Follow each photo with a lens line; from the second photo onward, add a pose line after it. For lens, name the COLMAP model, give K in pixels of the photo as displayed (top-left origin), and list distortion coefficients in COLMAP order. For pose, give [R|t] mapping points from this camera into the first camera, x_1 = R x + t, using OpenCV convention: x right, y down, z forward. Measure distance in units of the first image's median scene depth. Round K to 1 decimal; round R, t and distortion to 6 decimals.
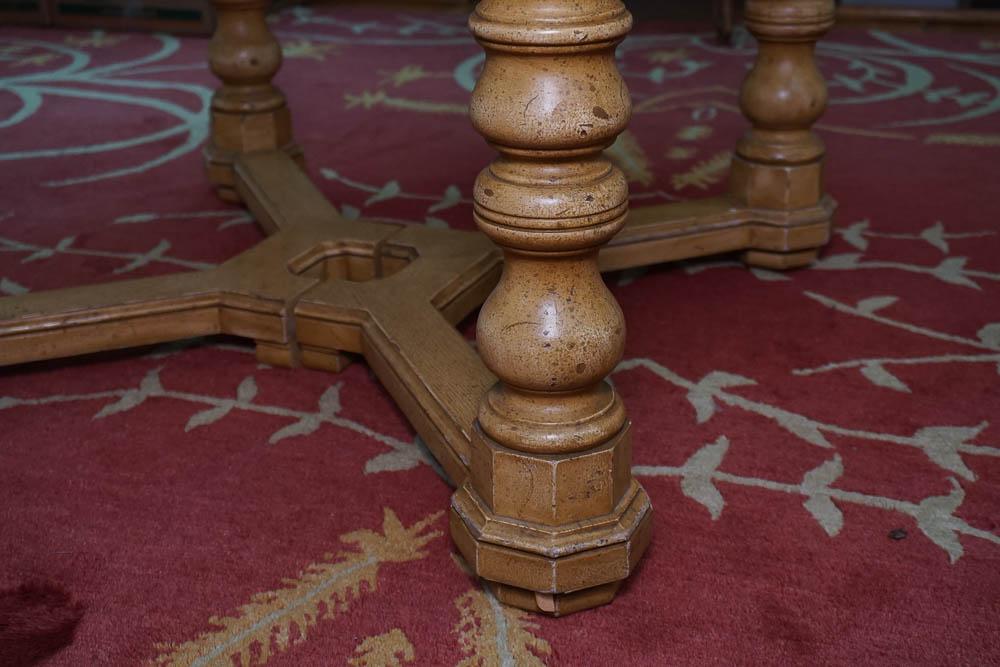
lens RADIAL K [[1255.0, 0, 499.0], [0, 1255.0, 338.5], [0, 0, 1]] dist [-0.001351, 0.000000]
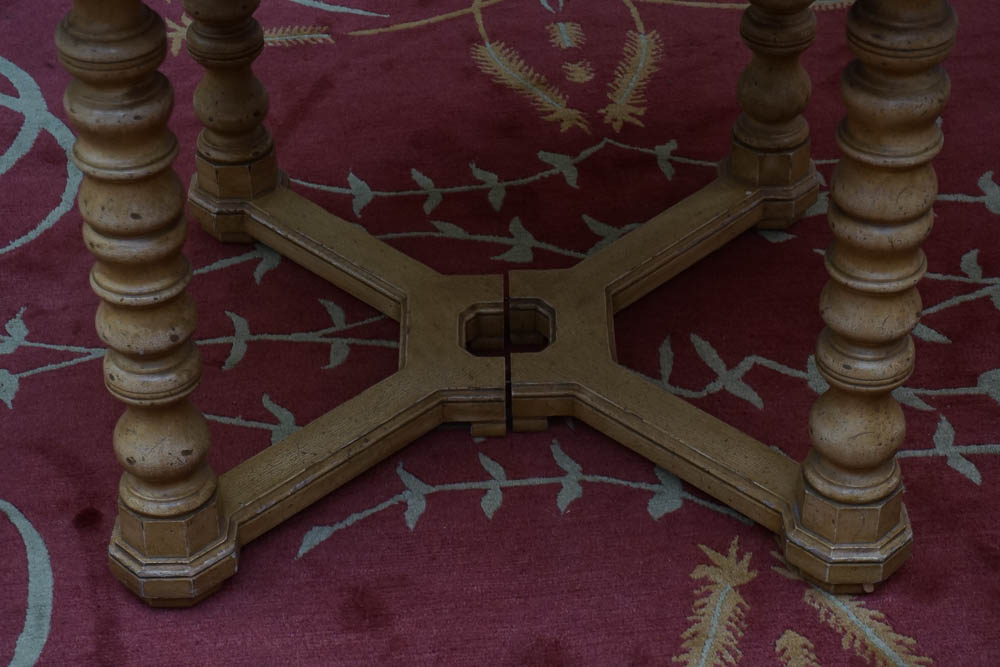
lens RADIAL K [[1934.0, 0, 505.1], [0, 1934.0, 332.5], [0, 0, 1]] dist [0.042549, 0.000000]
pose [[0.911147, -0.237186, 0.336978, -0.811063], [0.165102, 0.959361, 0.228841, -0.525447], [-0.377561, -0.152872, 0.913278, -0.719208]]
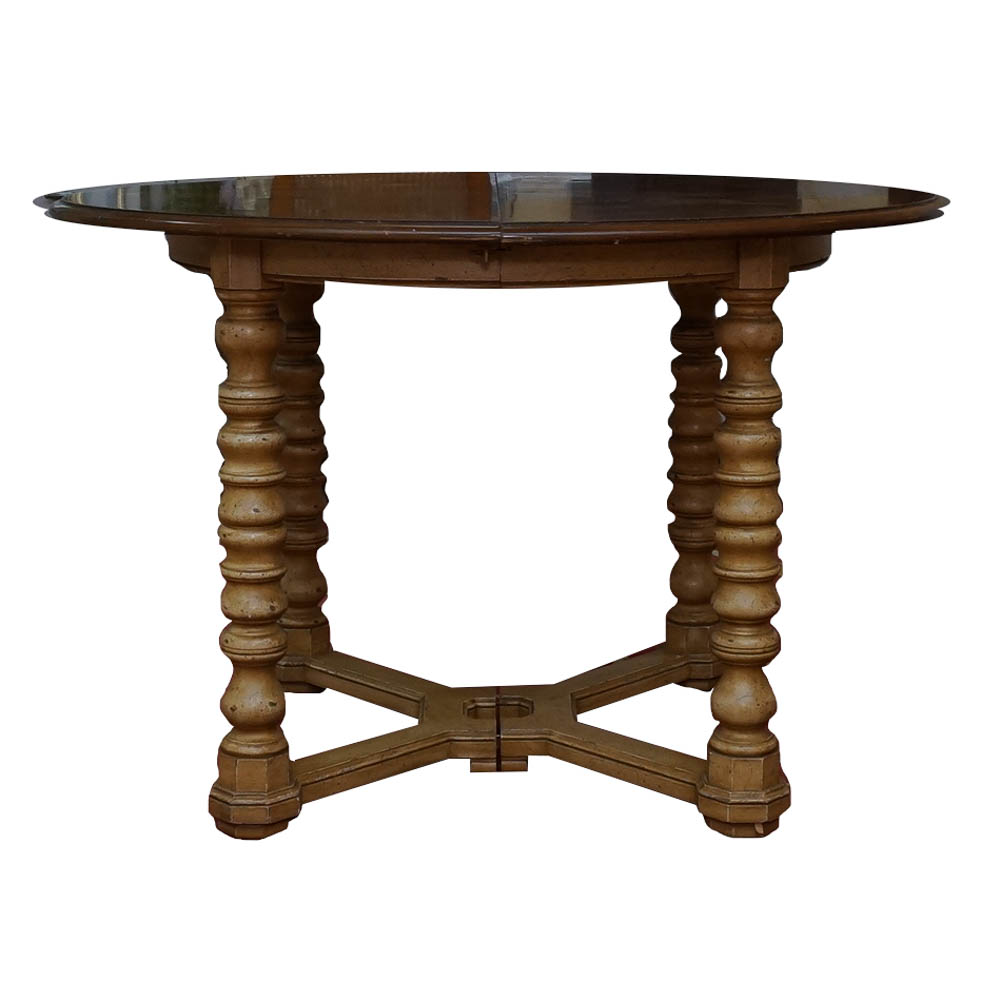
lens RADIAL K [[1870.6, 0, 496.4], [0, 1870.6, 498.2], [0, 0, 1]] dist [0.058061, 0.000000]
pose [[0.913562, -0.066200, 0.401276, -1.180934], [0.153439, 0.969852, -0.189323, 0.144793], [-0.376645, 0.234530, 0.896177, -1.338079]]
